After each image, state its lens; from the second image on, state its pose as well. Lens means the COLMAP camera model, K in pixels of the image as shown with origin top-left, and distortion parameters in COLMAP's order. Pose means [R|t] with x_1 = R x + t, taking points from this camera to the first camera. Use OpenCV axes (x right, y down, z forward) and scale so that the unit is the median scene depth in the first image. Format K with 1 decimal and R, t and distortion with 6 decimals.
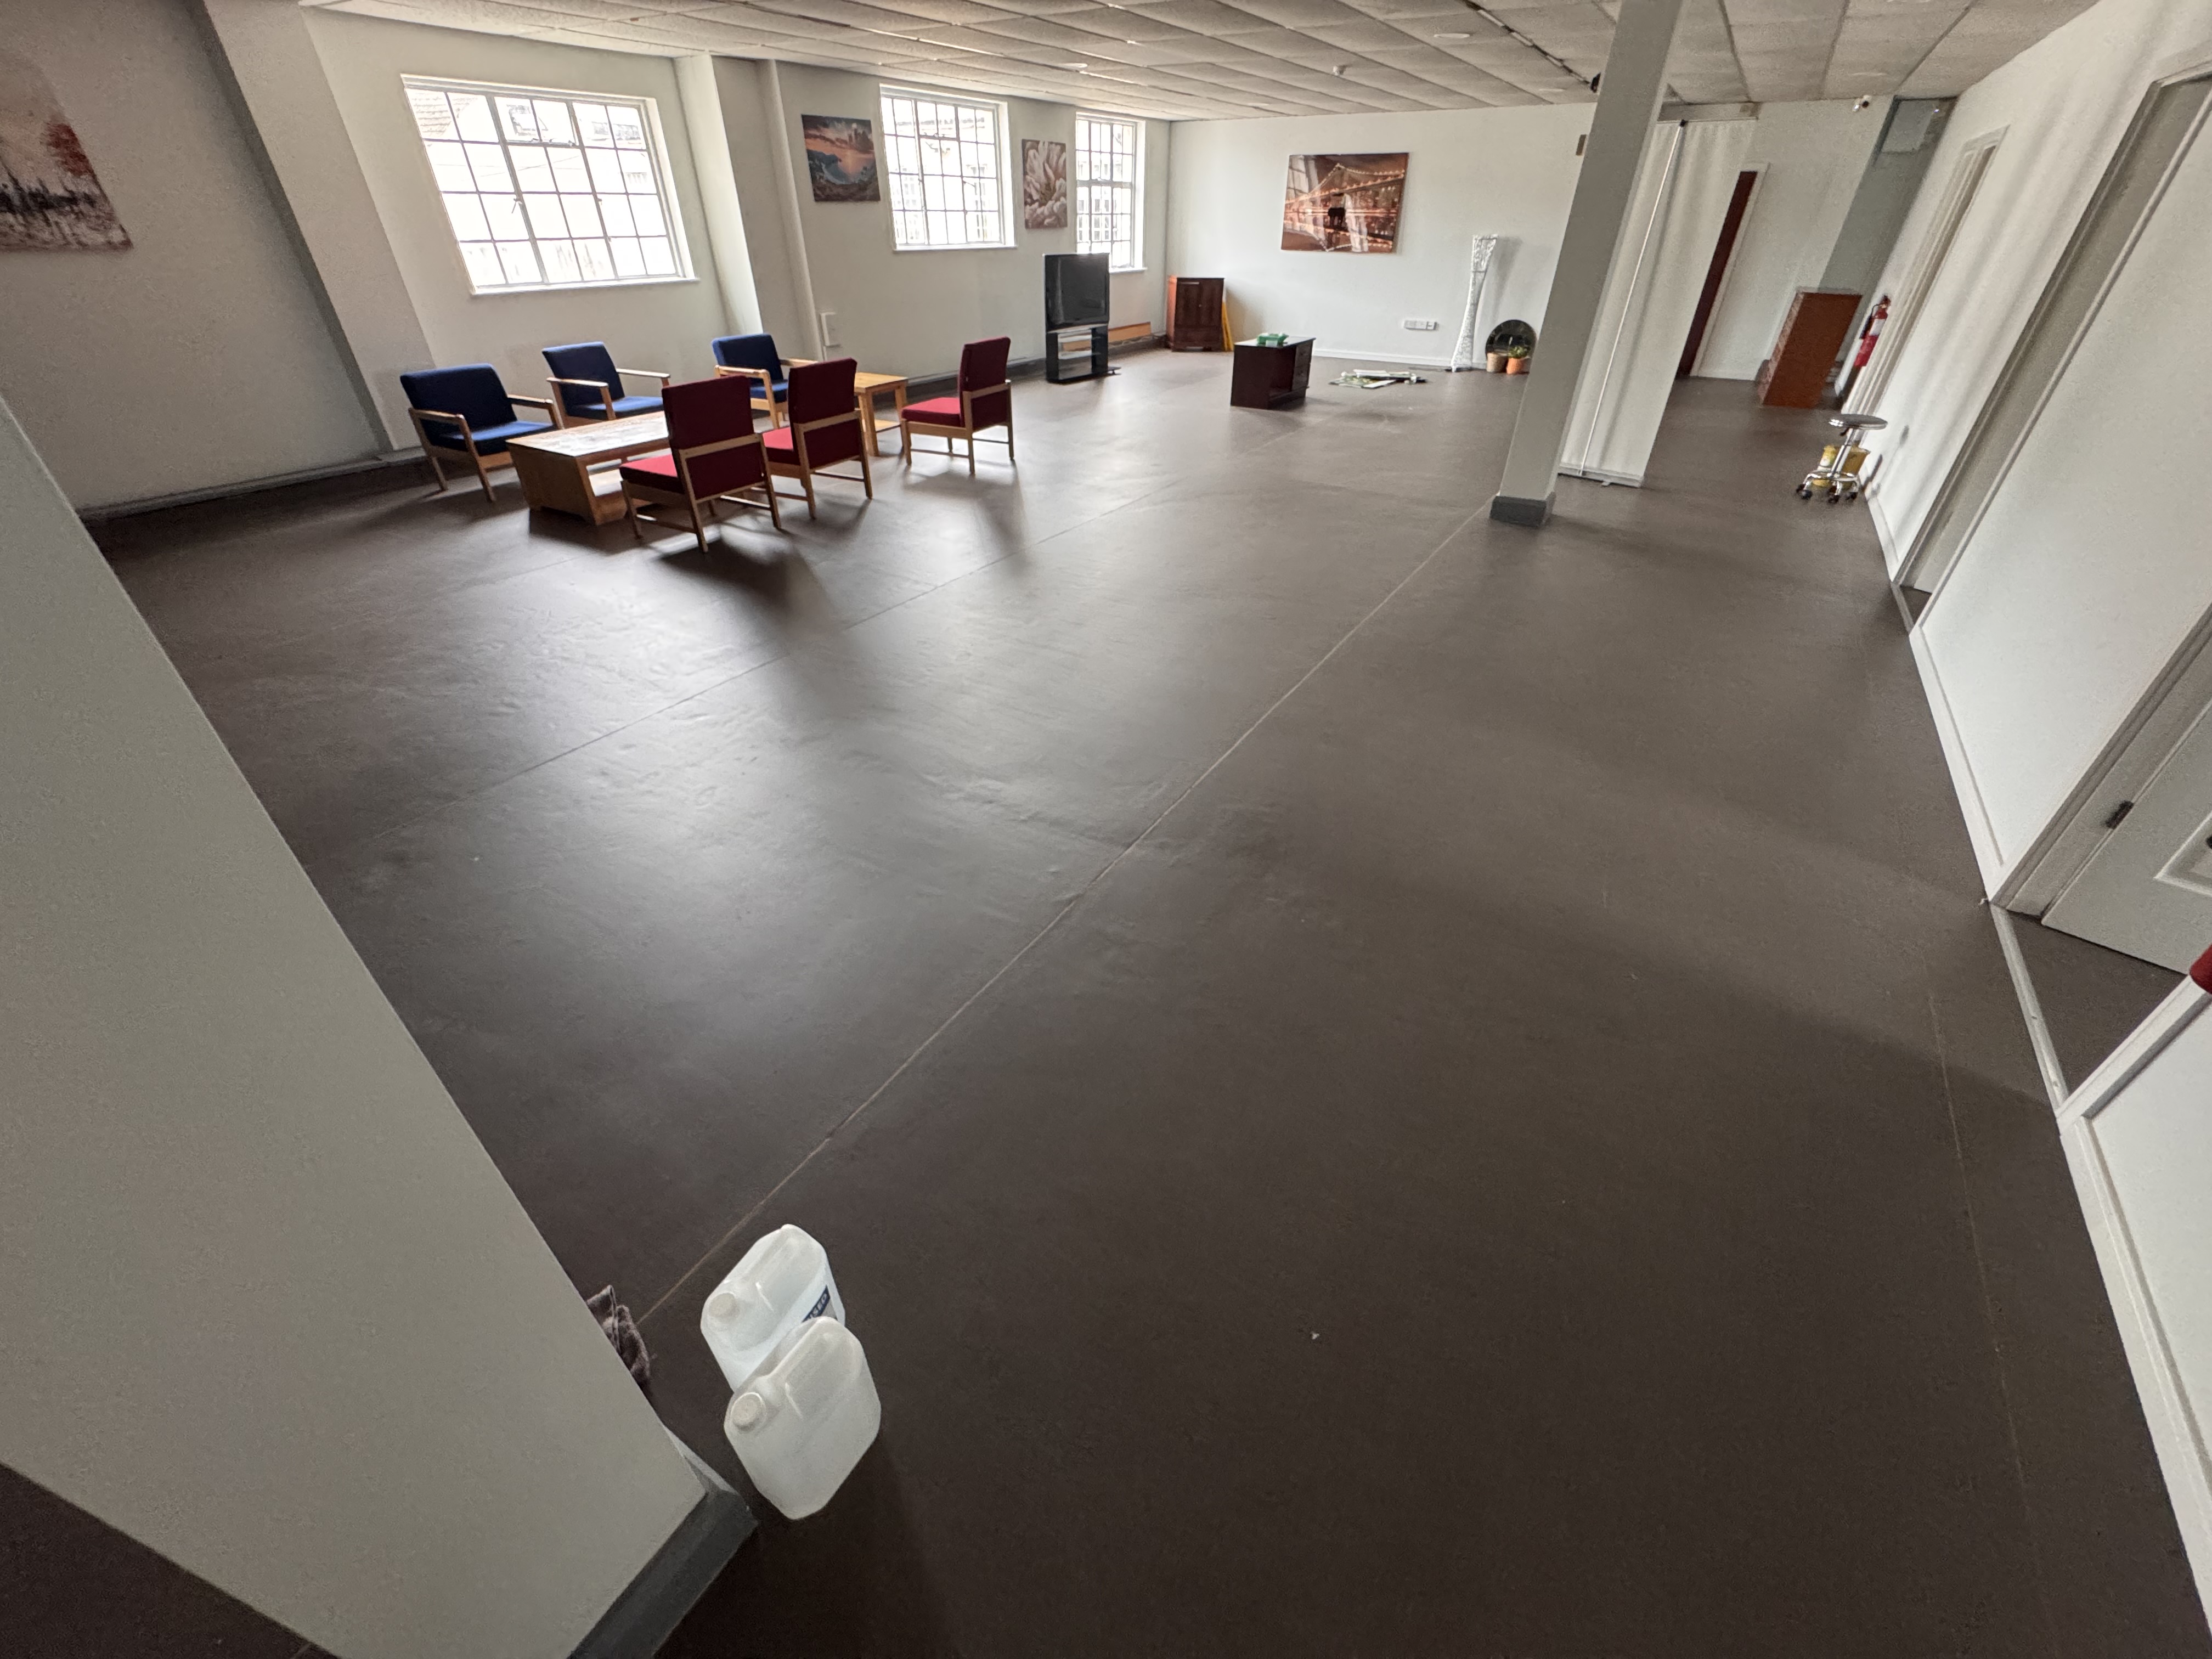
lens RADIAL K [[884.7, 0, 1101.2], [0, 884.7, 831.3], [0, 0, 1]] dist [-0.000510, 0.000214]
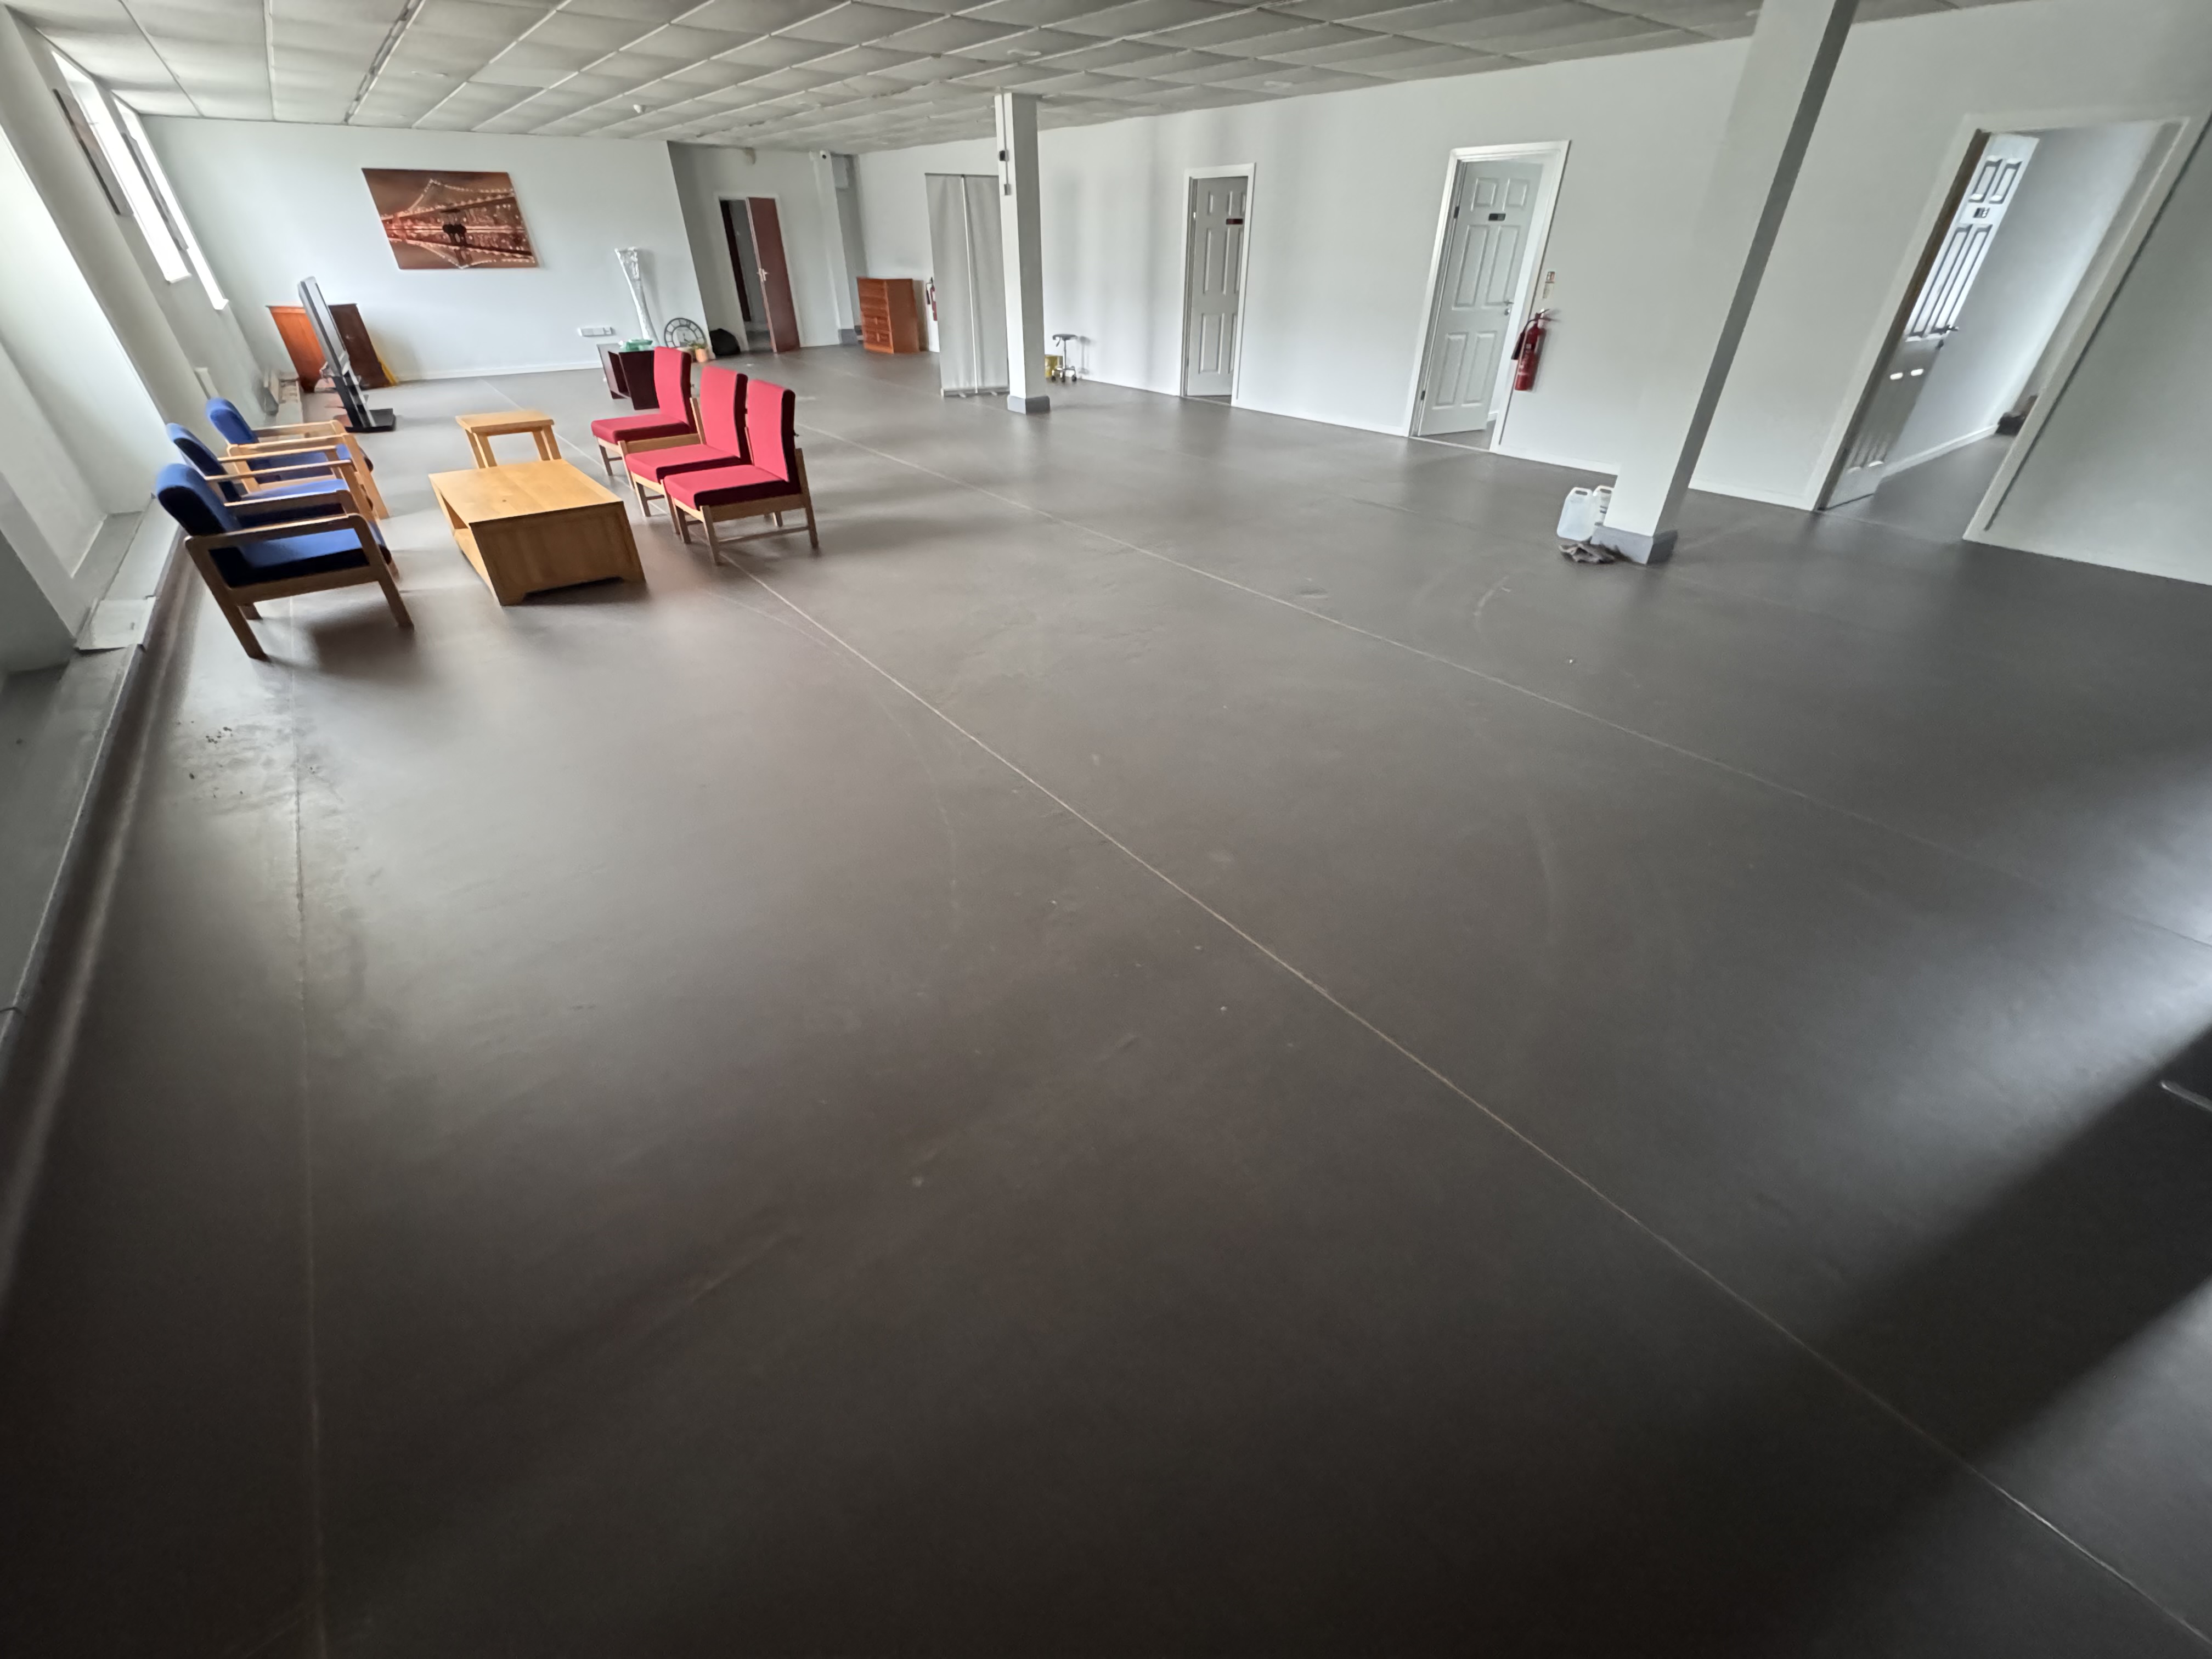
lens RADIAL K [[884.7, 0, 1105.7], [0, 884.7, 829.2], [0, 0, 1]] dist [-0.000510, 0.000214]
pose [[0.333525, -0.528026, 0.780993, -0.630194], [0.539916, 0.786096, 0.300904, -0.085619], [-0.772821, 0.321312, 0.547272, 0.124820]]
